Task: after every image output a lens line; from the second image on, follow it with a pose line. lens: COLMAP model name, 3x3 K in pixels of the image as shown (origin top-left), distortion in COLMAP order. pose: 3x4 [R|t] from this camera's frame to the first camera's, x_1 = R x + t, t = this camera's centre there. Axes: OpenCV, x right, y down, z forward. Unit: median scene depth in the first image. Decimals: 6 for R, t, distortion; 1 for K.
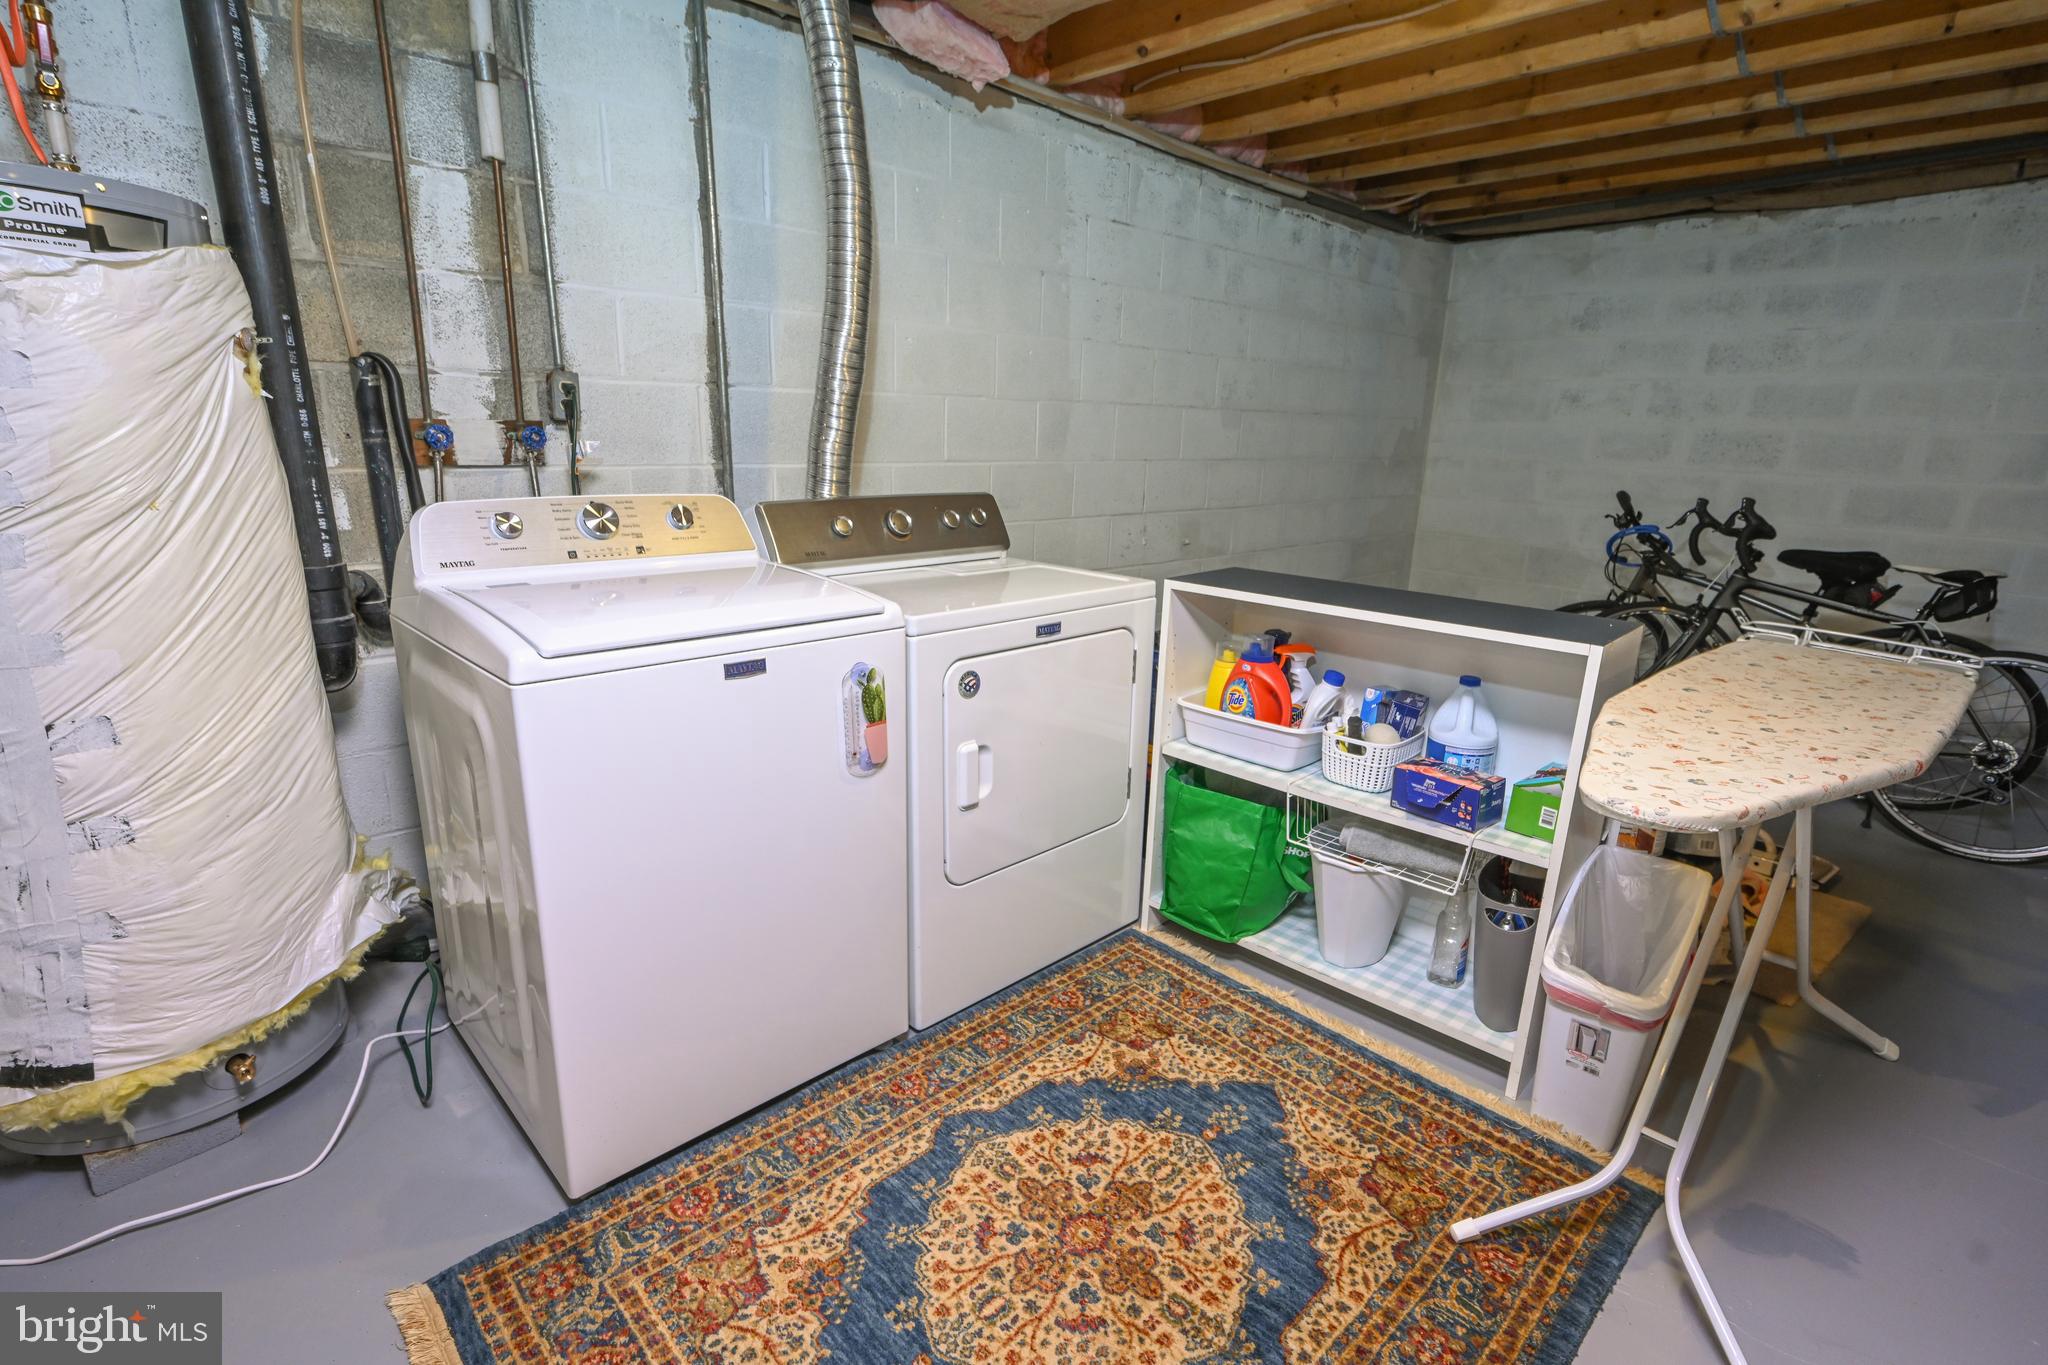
lens RADIAL K [[979.1, 0, 1024.0], [0, 979.1, 682.5], [0, 0, 1]] dist [0.000410, 0.000057]
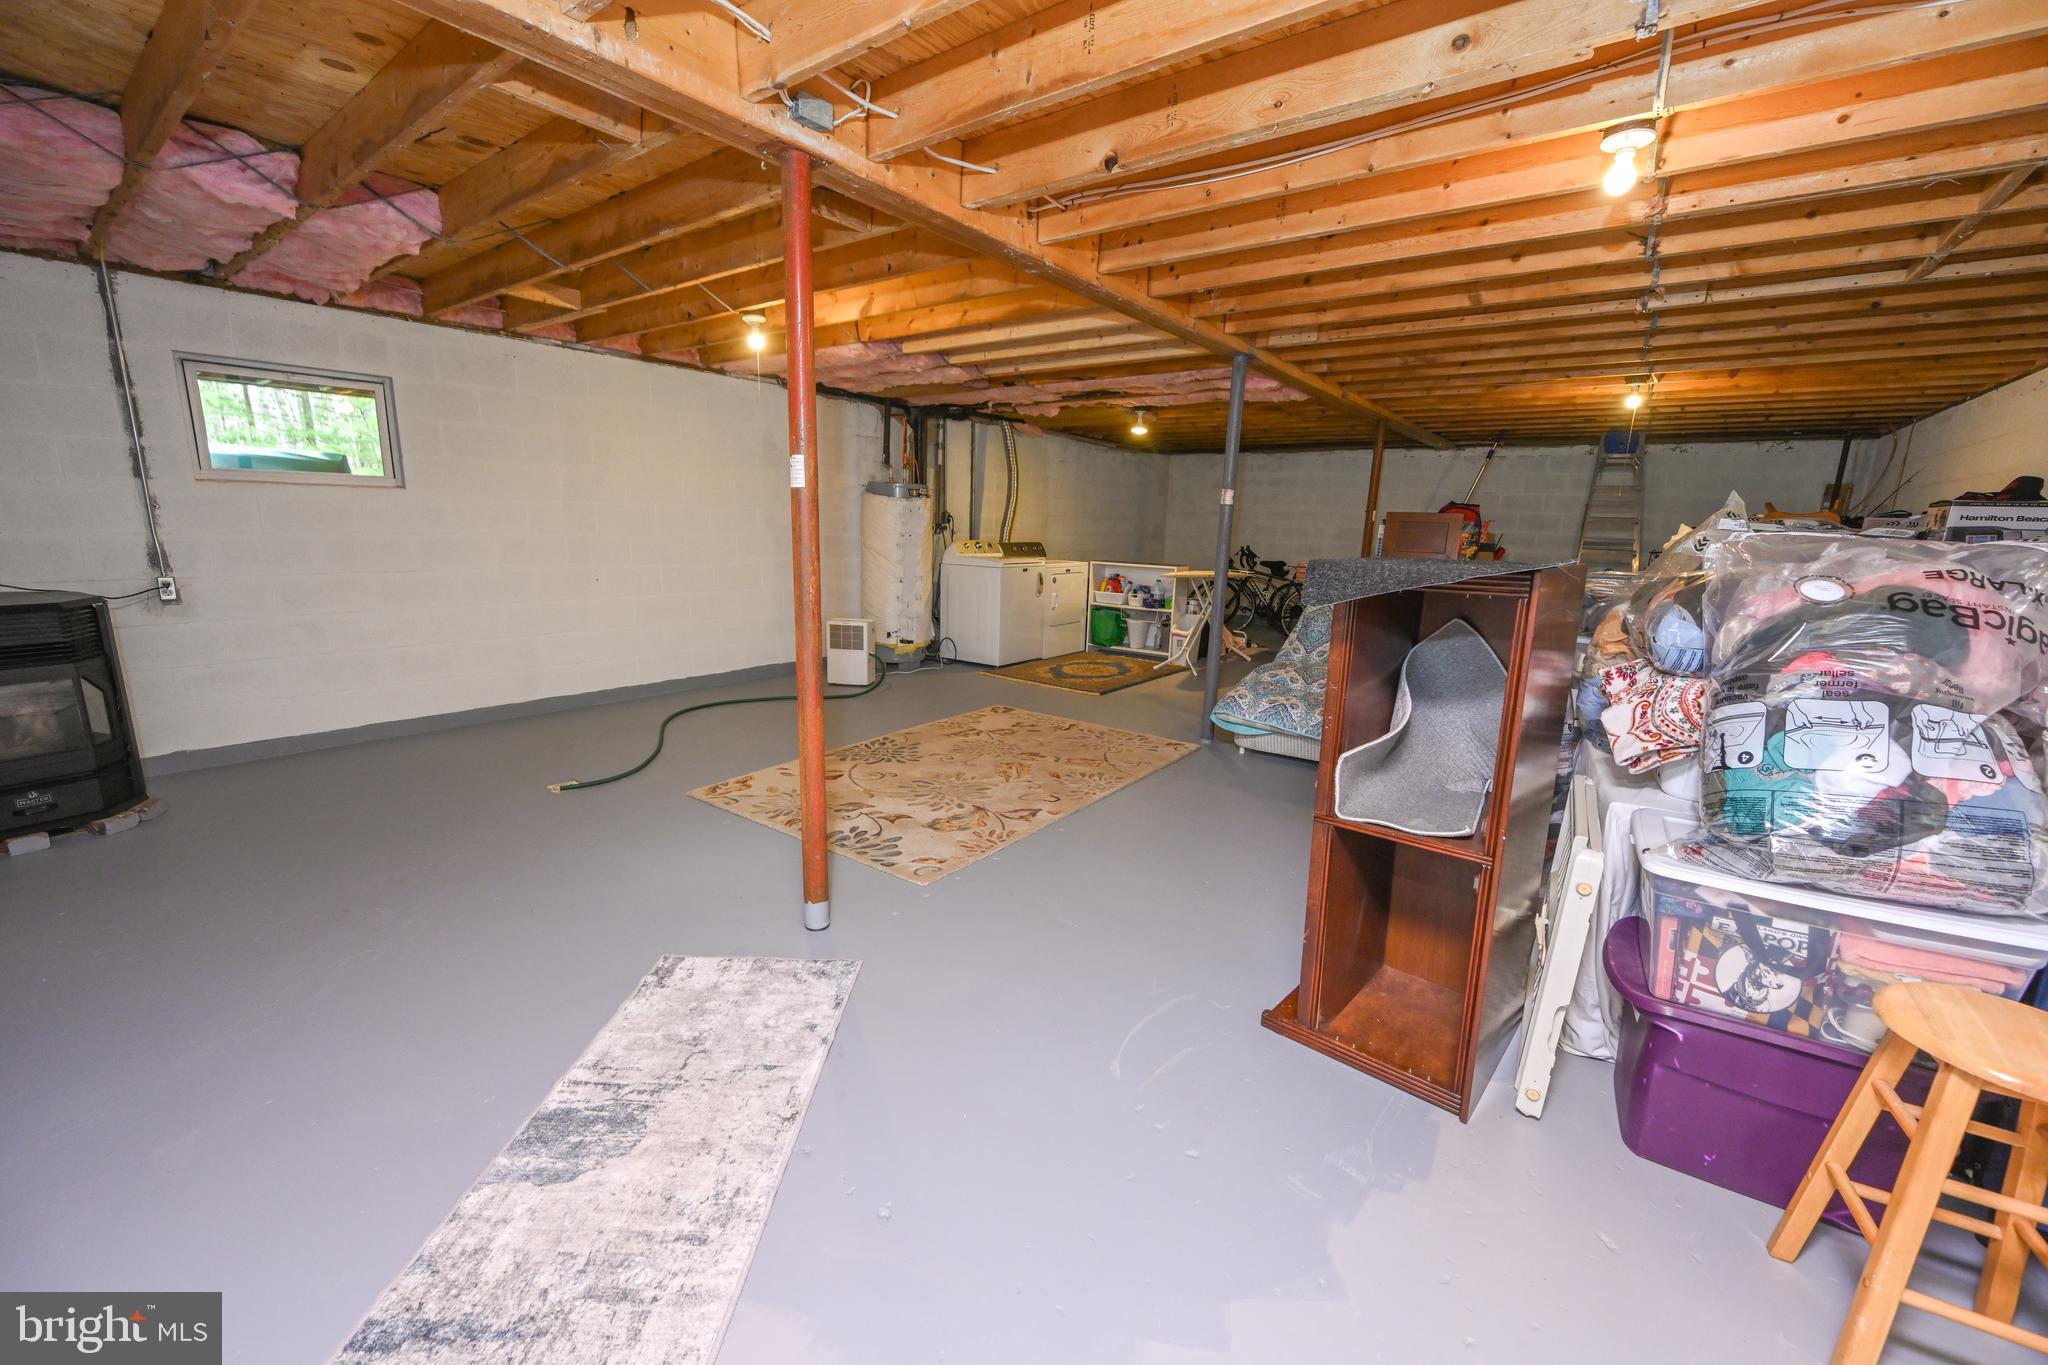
lens RADIAL K [[803.8, 0, 1022.6], [0, 803.8, 685.2], [0, 0, 1]] dist [-0.000630, -0.000293]
pose [[0.986638, -0.030178, 0.160107, -0.697584], [0.037650, 0.998329, -0.043842, 0.553947], [-0.158516, 0.049284, 0.986126, -2.286161]]
